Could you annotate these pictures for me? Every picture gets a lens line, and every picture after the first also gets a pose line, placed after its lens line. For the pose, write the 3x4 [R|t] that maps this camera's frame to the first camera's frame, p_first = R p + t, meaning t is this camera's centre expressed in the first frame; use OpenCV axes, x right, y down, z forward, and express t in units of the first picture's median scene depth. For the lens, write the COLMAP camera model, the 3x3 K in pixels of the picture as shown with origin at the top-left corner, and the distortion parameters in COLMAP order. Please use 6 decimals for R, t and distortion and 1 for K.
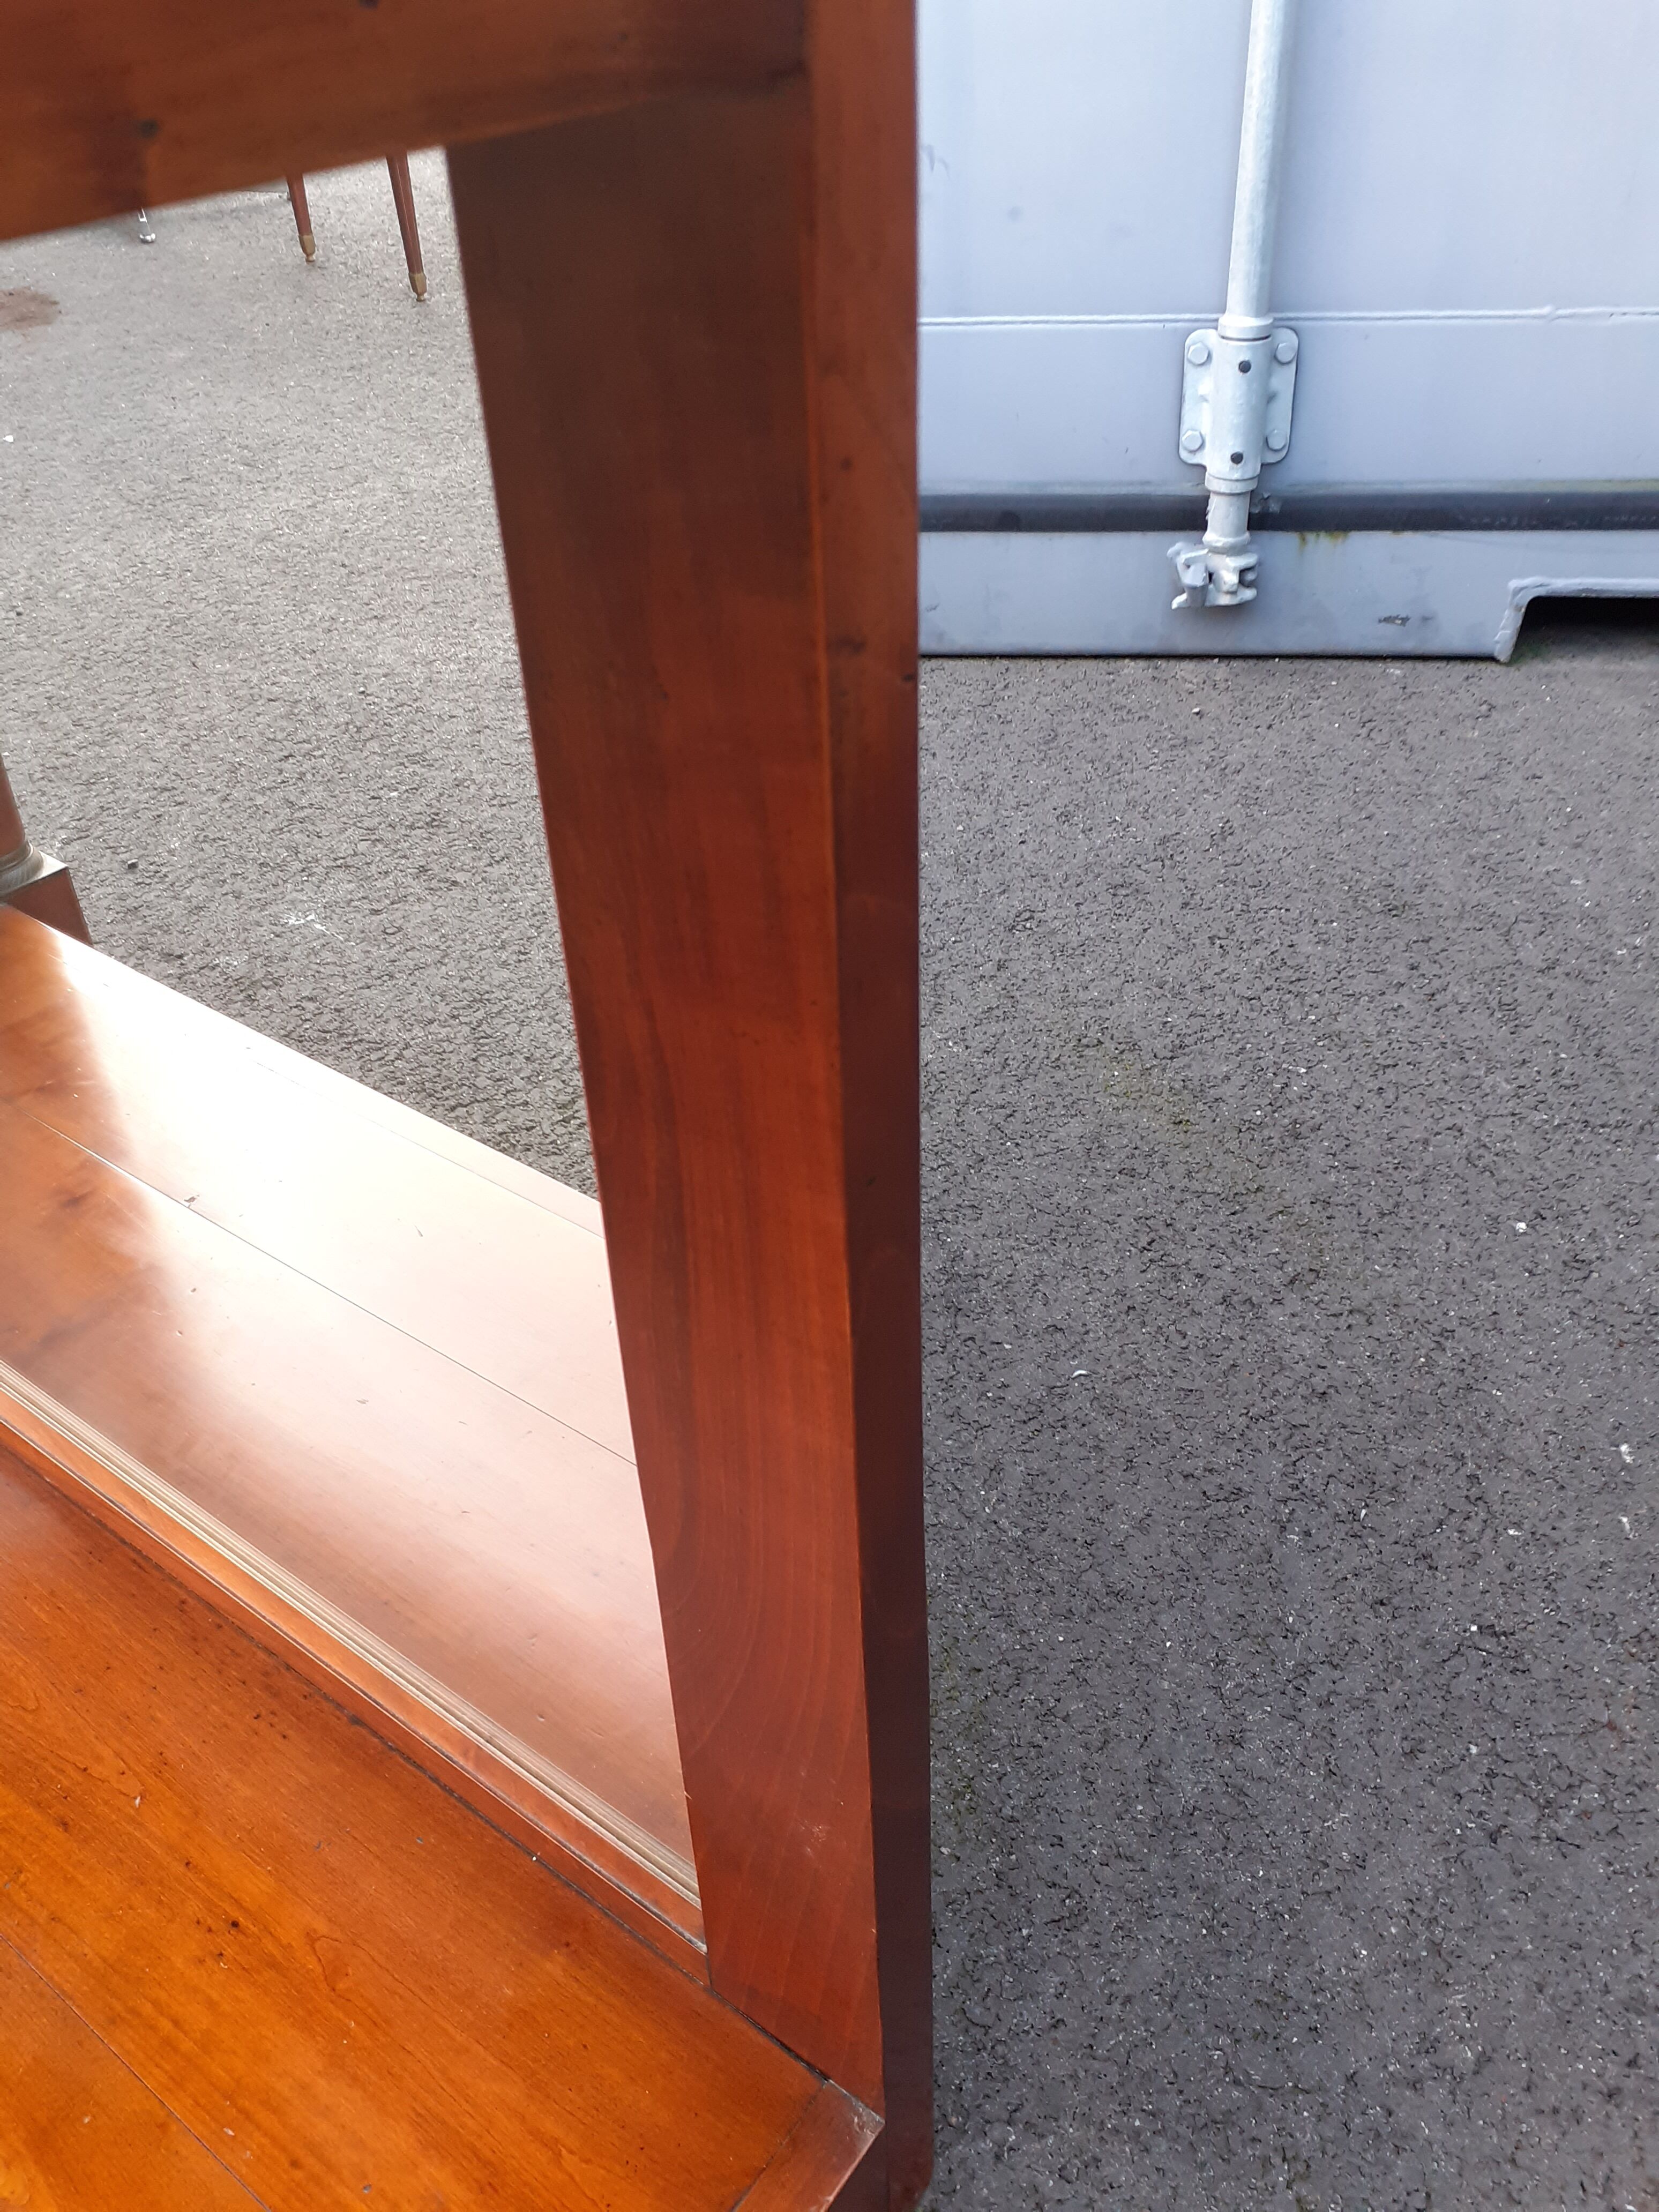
lens RADIAL K [[1811.2, 0, 840.3], [0, 1811.2, 1103.9], [0, 0, 1]] dist [0.027004, -0.049456]
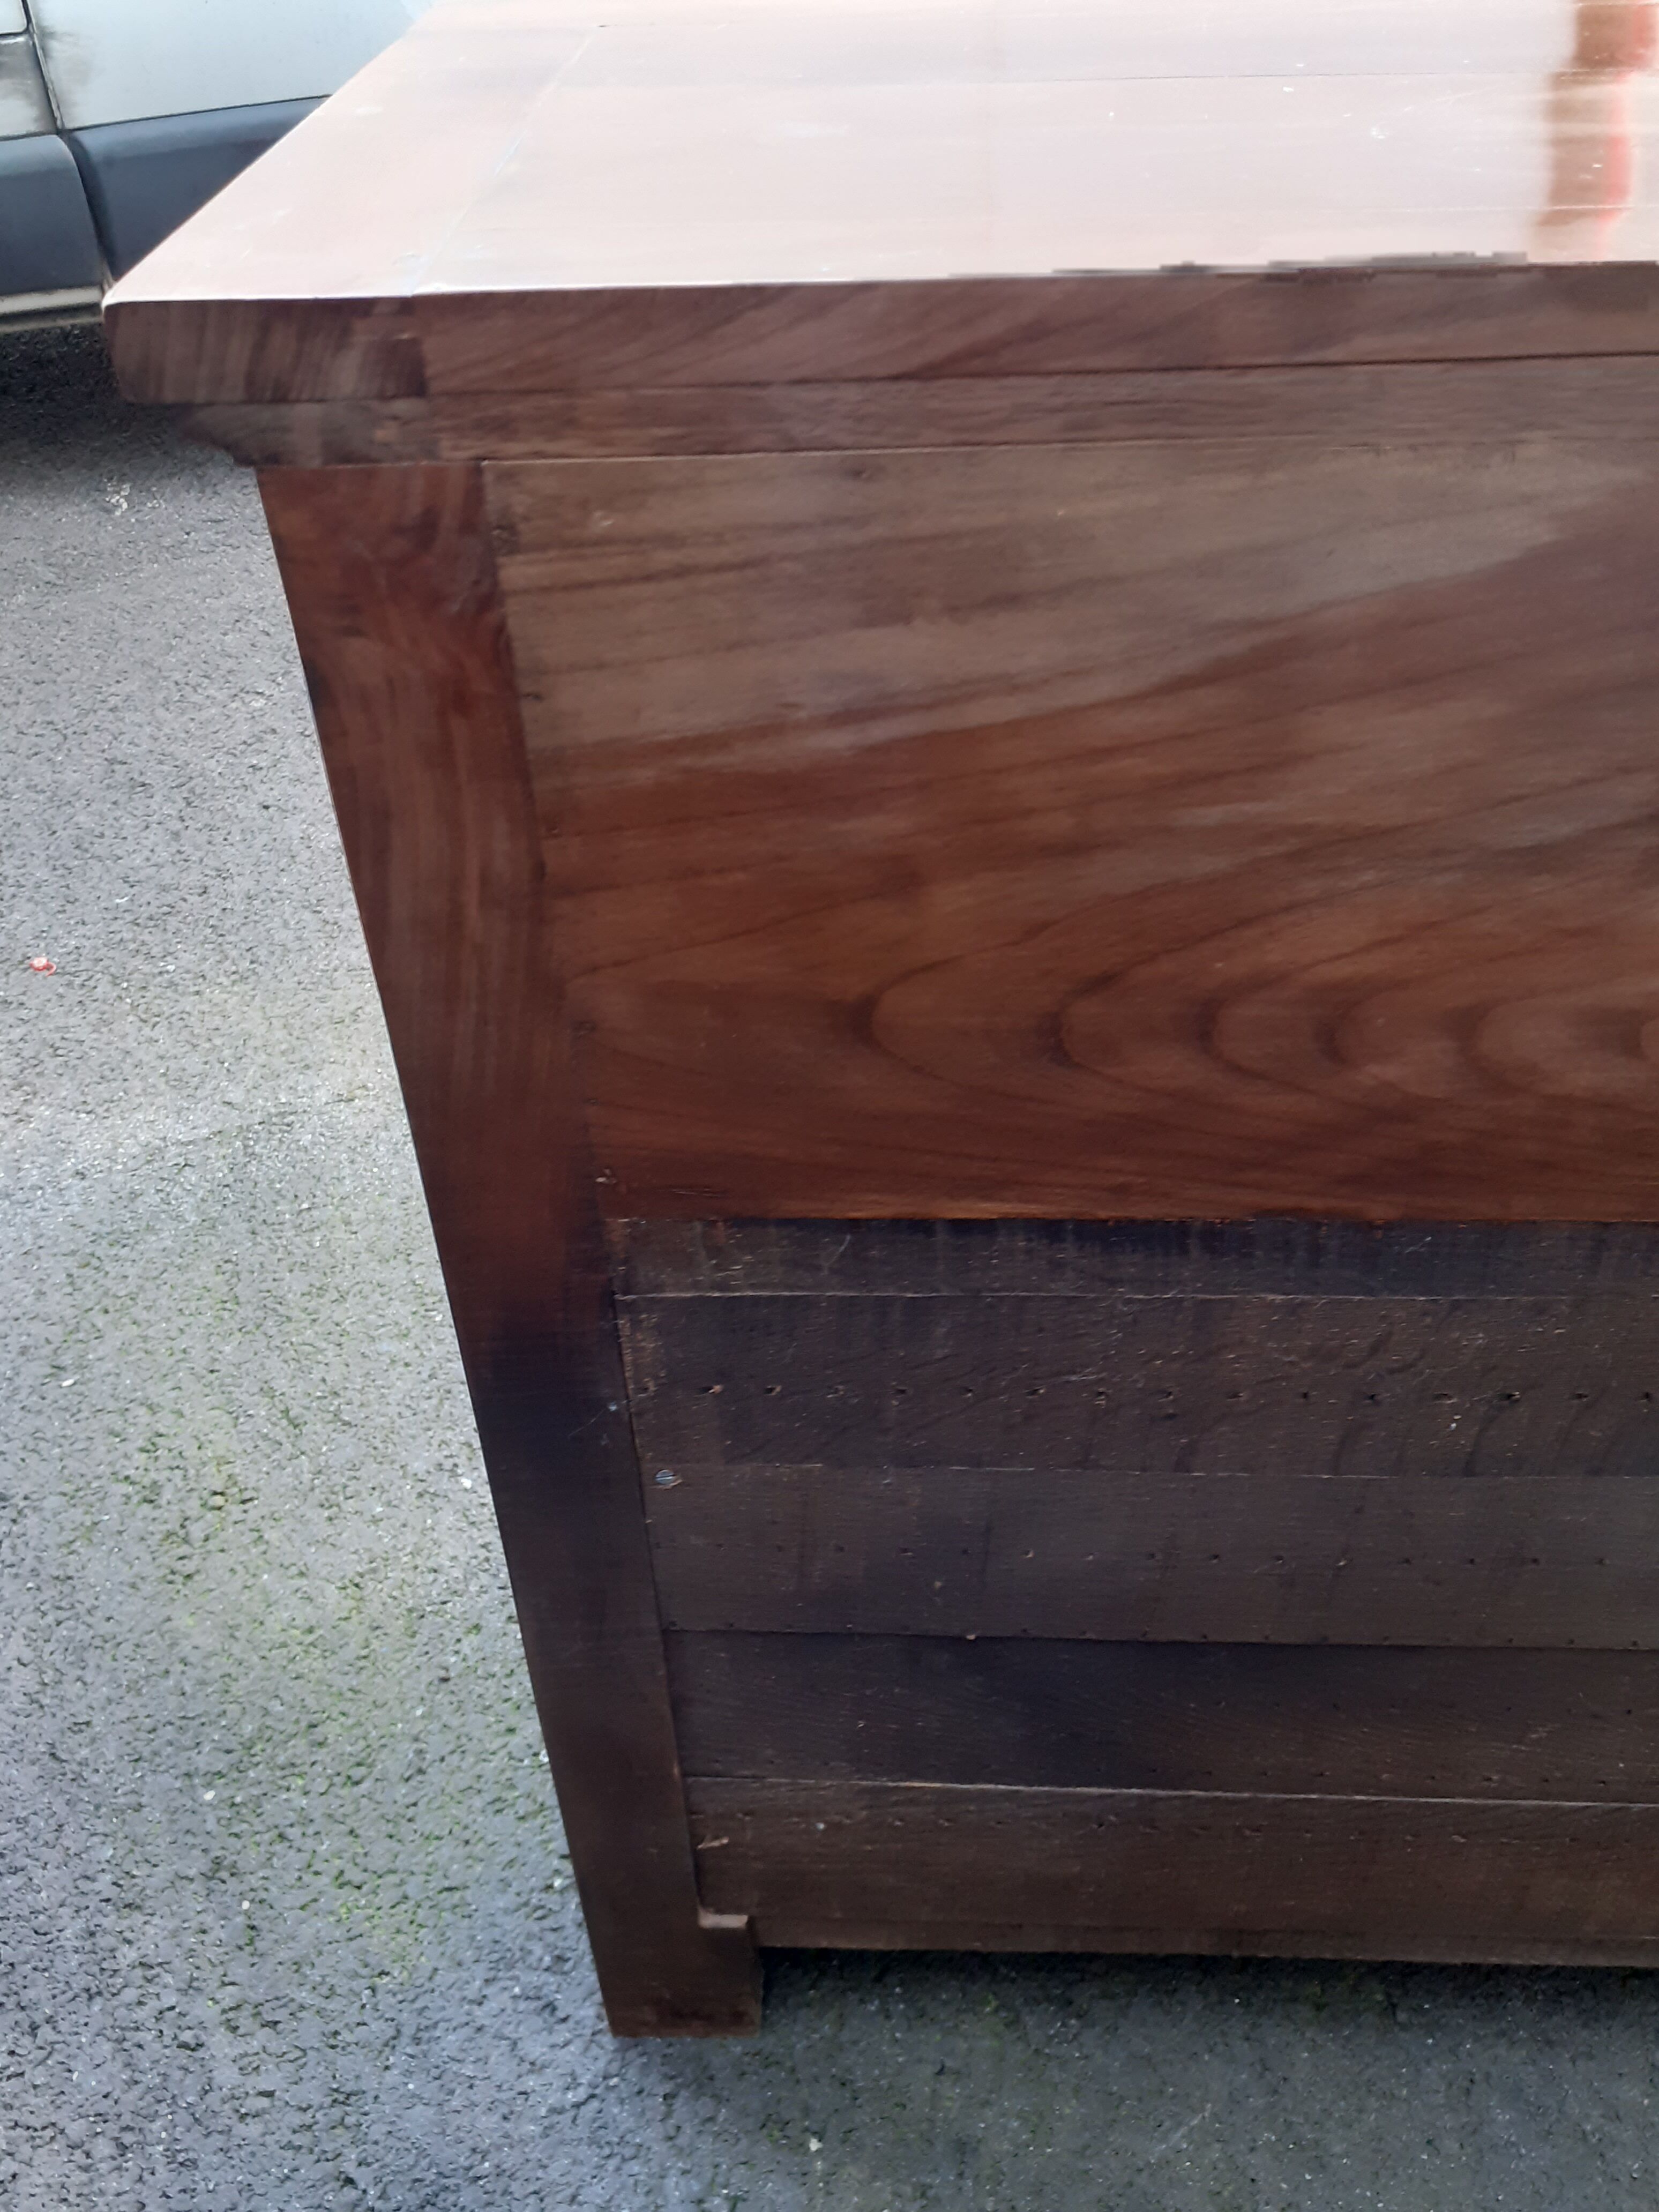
lens RADIAL K [[1811.2, 0, 823.1], [0, 1811.2, 1102.3], [0, 0, 1]] dist [0.027004, -0.049456]
pose [[-0.820870, 0.424612, -0.381937, 0.067197], [-0.271849, 0.297635, 0.915157, -0.418977], [0.502265, 0.855054, -0.128889, 0.311692]]
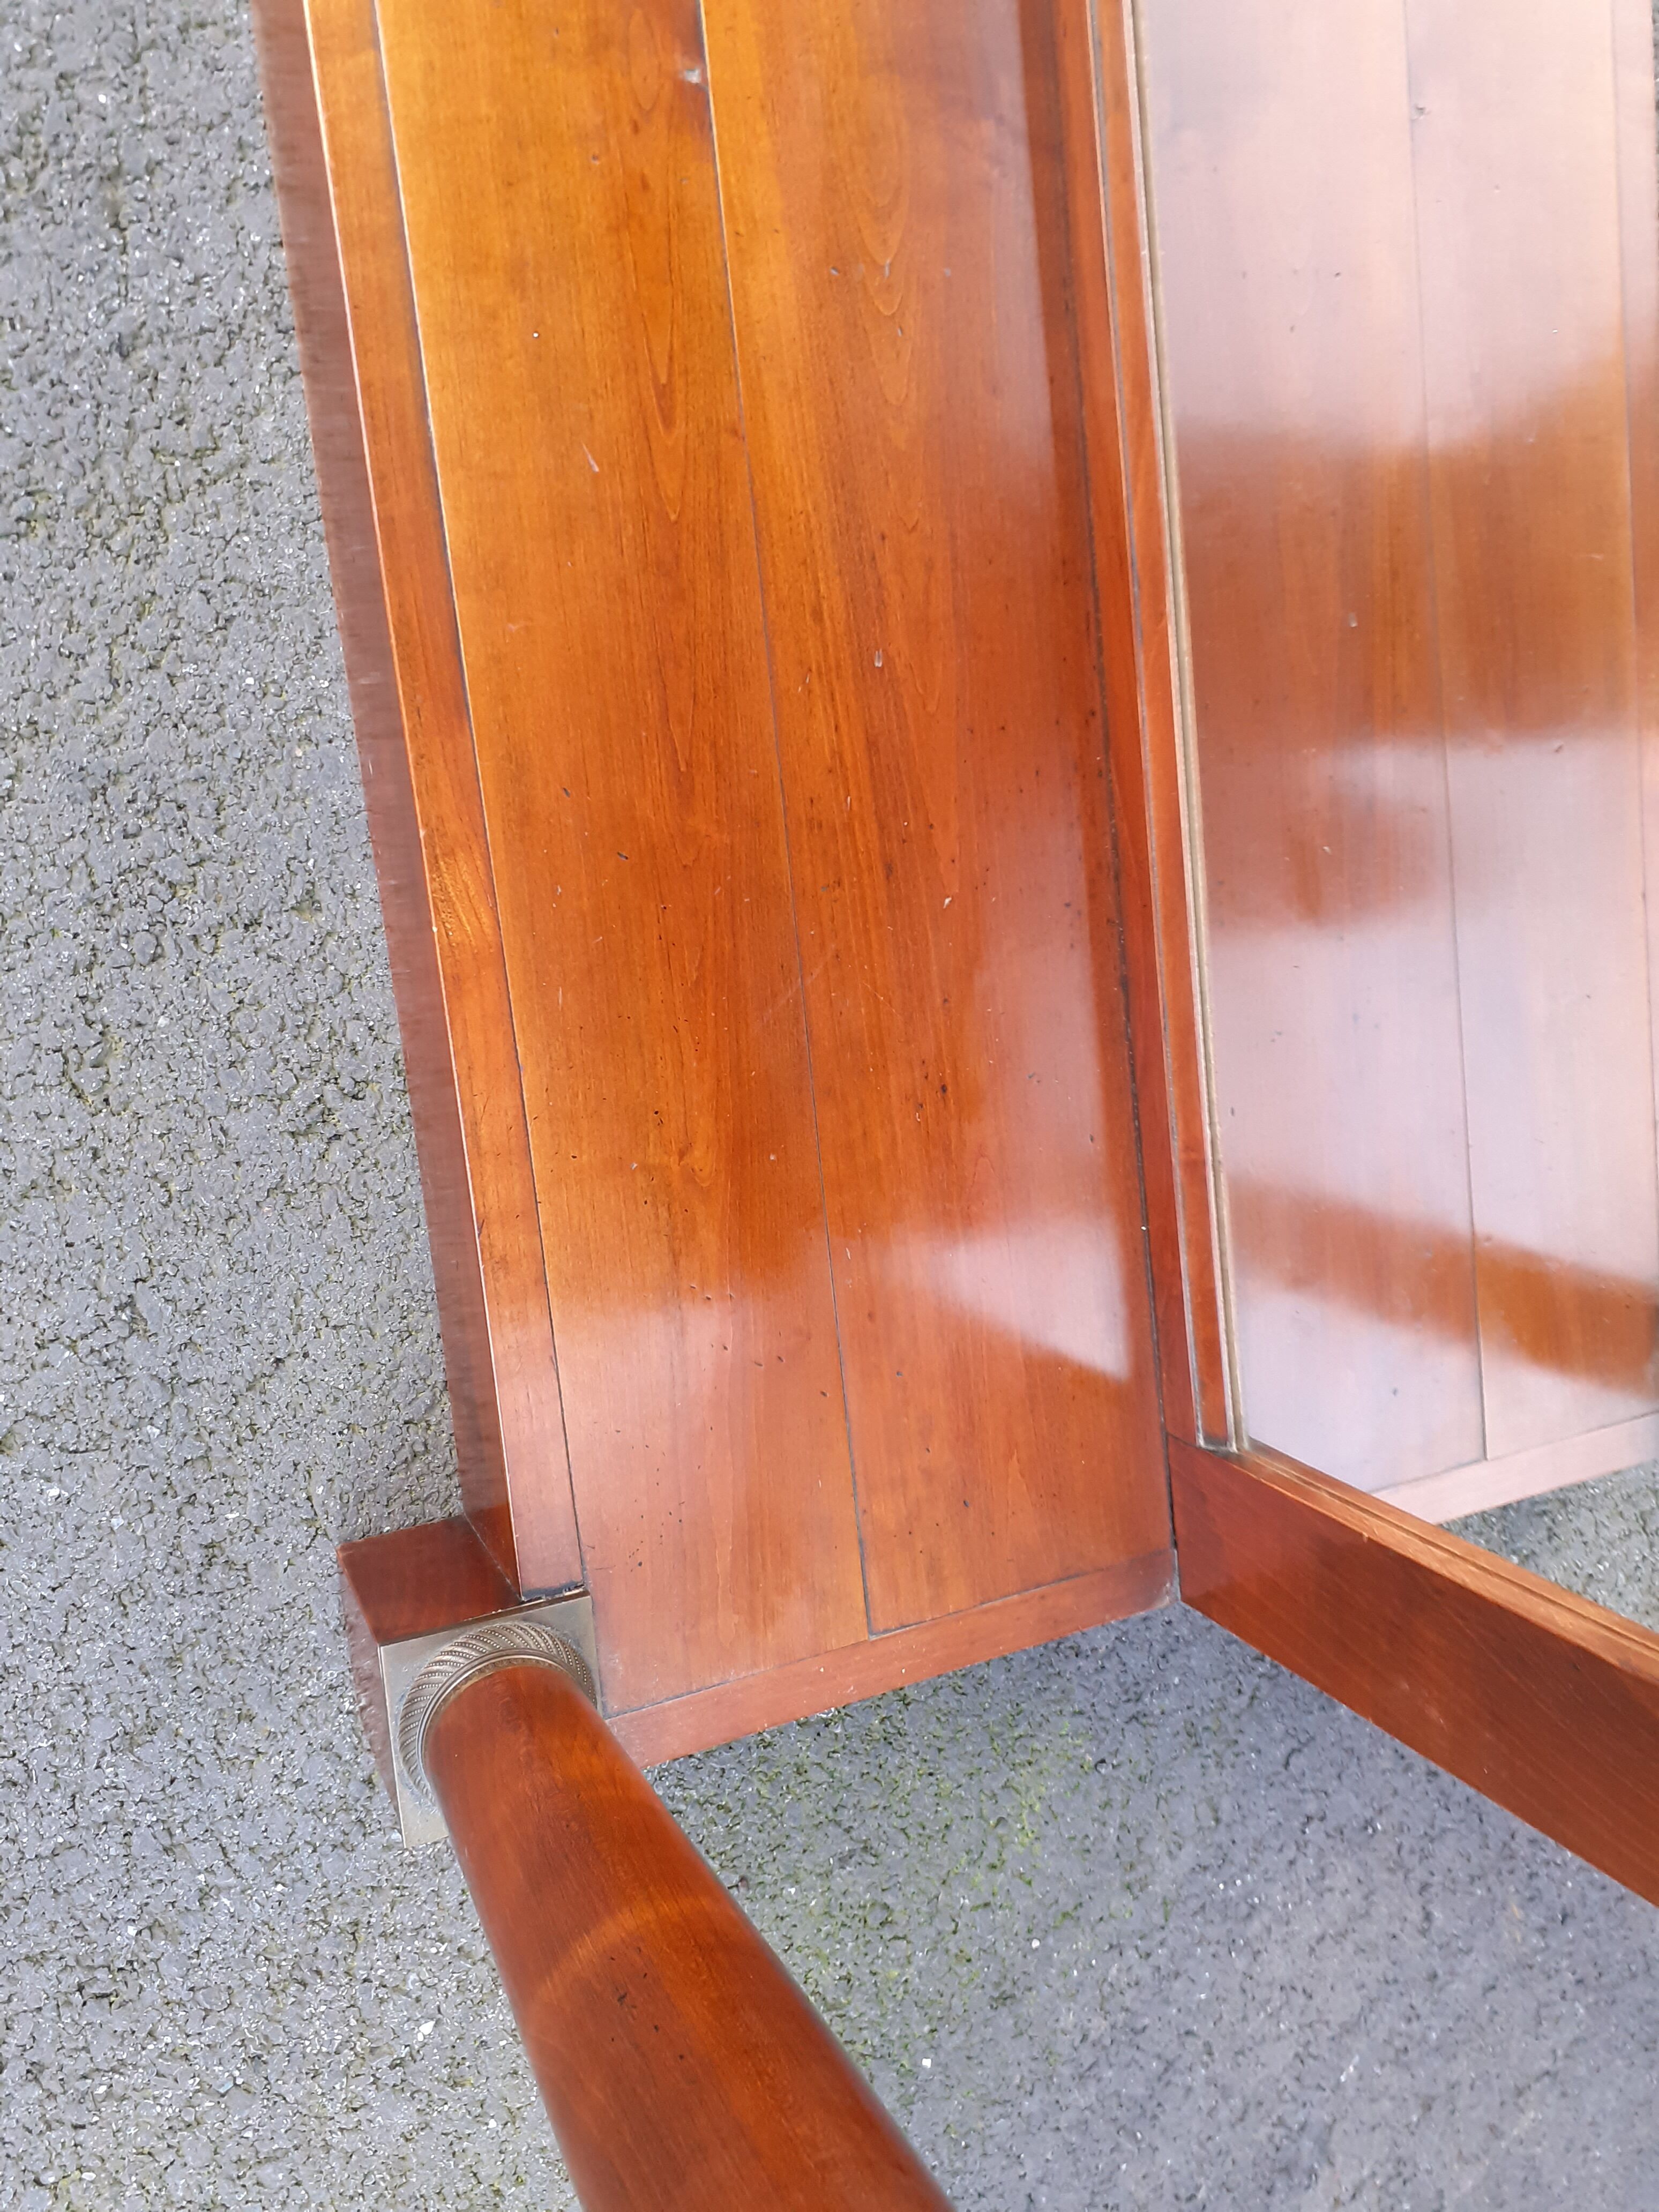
lens RADIAL K [[1854.7, 0, 854.0], [0, 1854.7, 1114.7], [0, 0, 1]] dist [0.041469, -0.053754]
pose [[0.619552, 0.678783, 0.394219, -0.361926], [-0.733208, 0.321104, 0.599415, -0.071360], [0.280288, -0.660414, 0.696630, 0.102446]]
